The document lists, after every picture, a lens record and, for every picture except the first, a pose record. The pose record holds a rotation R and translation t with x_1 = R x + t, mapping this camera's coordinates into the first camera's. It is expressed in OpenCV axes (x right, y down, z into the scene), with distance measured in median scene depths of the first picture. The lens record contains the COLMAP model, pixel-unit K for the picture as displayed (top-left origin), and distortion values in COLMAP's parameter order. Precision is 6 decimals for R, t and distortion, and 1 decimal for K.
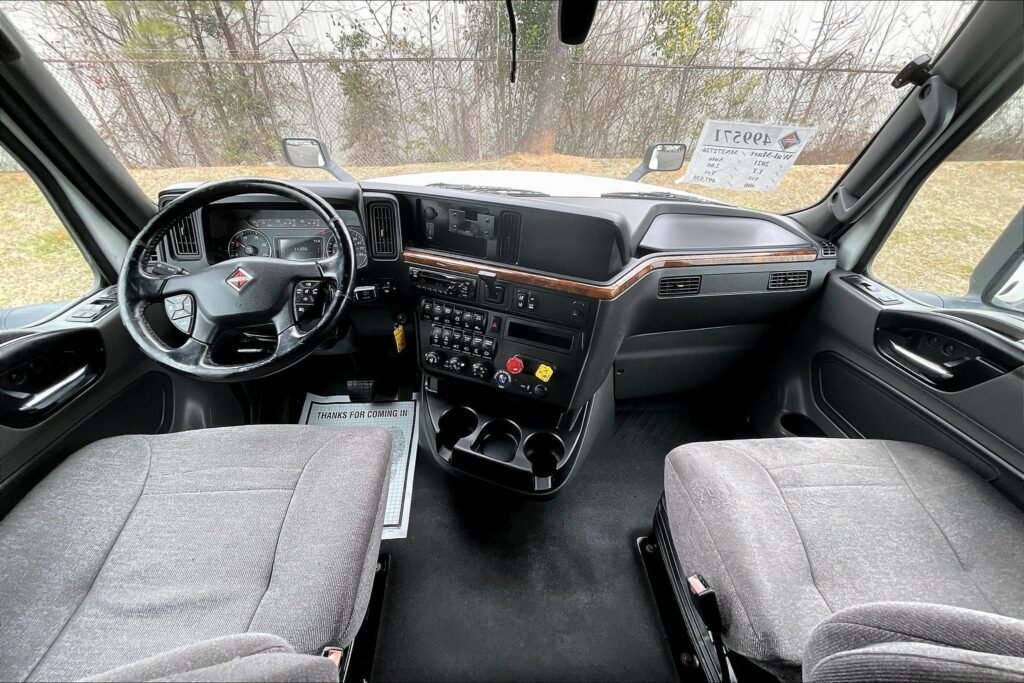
lens RADIAL K [[418.6, 0, 512.0], [0, 418.6, 341.5], [0, 0, 1]] dist [0.002119, 0.000405]
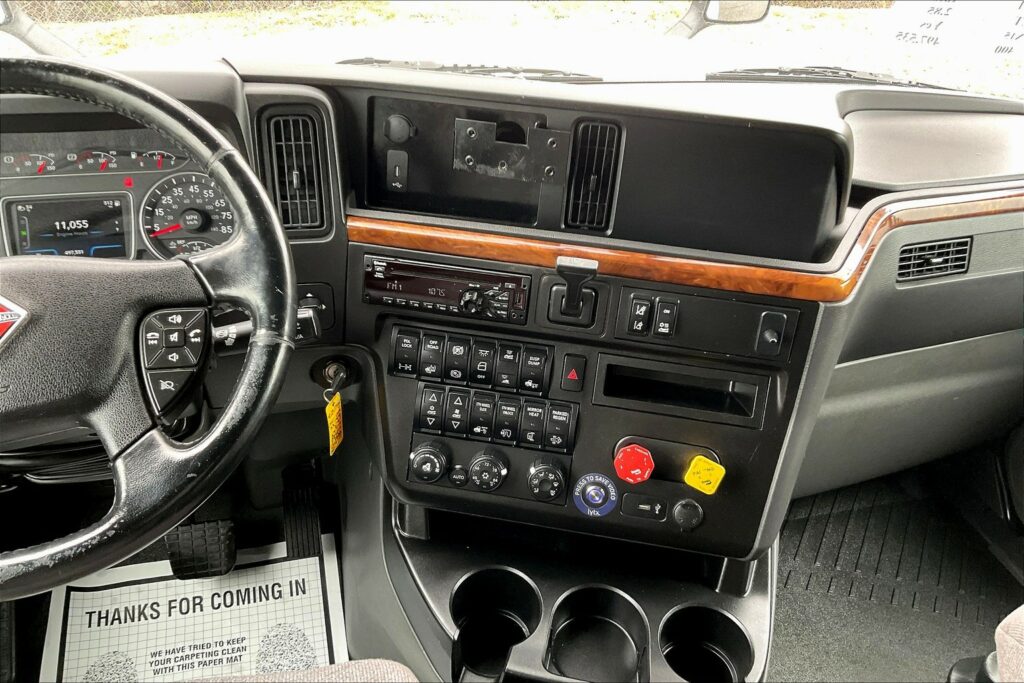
lens RADIAL K [[845.9, 0, 512.0], [0, 845.9, 341.5], [0, 0, 1]] dist [0.096890, -0.160520]
pose [[0.982478, -0.076283, 0.170050, -0.254460], [0.082426, 0.996165, -0.029354, -0.053508], [-0.167158, 0.042856, 0.984998, 0.127696]]
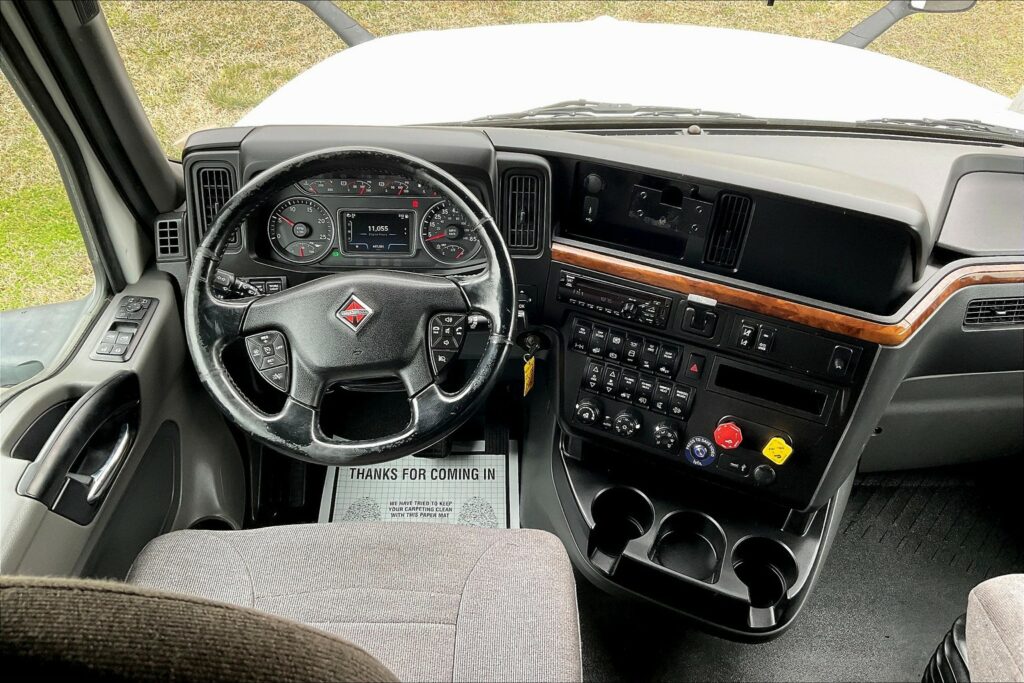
lens RADIAL K [[845.9, 0, 512.0], [0, 845.9, 341.5], [0, 0, 1]] dist [0.096890, -0.160520]
pose [[0.998395, 0.035365, -0.044224, -0.261841], [-0.031632, 0.996094, 0.082436, -0.176632], [0.046967, -0.080905, 0.995615, -0.289154]]
